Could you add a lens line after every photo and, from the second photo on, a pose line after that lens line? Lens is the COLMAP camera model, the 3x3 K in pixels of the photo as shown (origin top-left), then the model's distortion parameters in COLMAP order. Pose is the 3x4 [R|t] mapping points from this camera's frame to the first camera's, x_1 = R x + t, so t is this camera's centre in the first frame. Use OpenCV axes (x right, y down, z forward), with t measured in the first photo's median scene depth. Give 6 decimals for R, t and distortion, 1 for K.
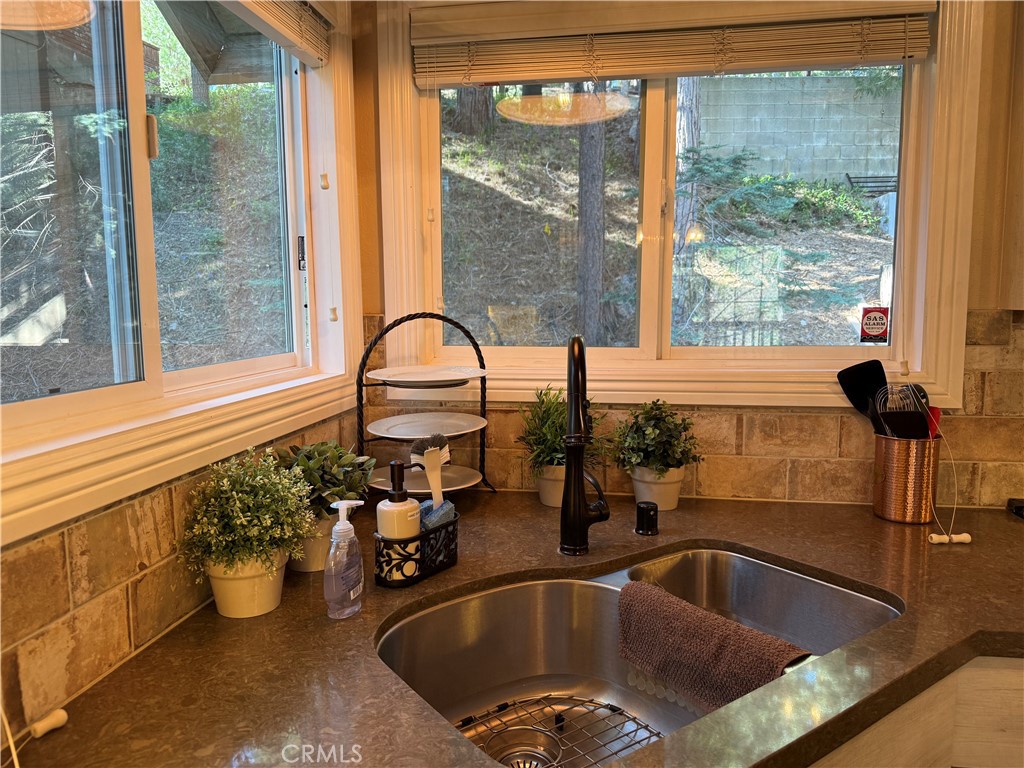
lens RADIAL K [[729.0, 0, 516.9], [0, 729.0, 385.5], [0, 0, 1]] dist [0.034868, -0.050076]
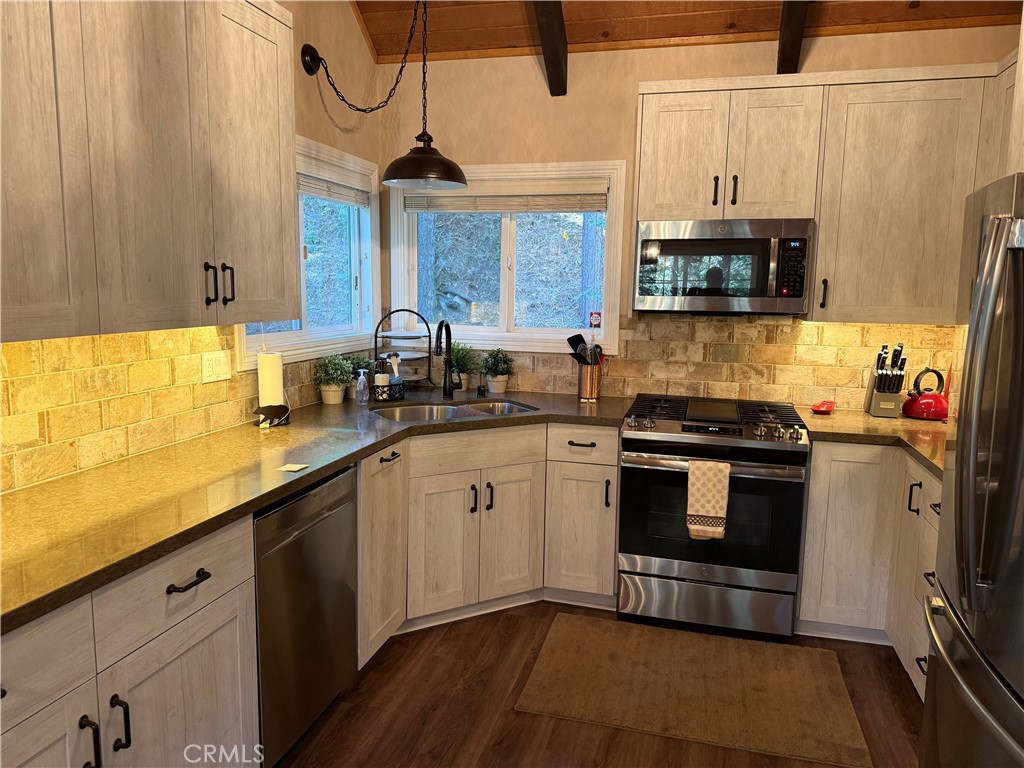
lens RADIAL K [[720.9, 0, 507.5], [0, 720.9, 385.9], [0, 0, 1]] dist [0.086956, -0.197614]
pose [[0.992879, 0.042561, -0.111260, 0.519108], [-0.039916, 0.998867, 0.025895, 0.086395], [0.112237, -0.021270, 0.993454, -1.437036]]
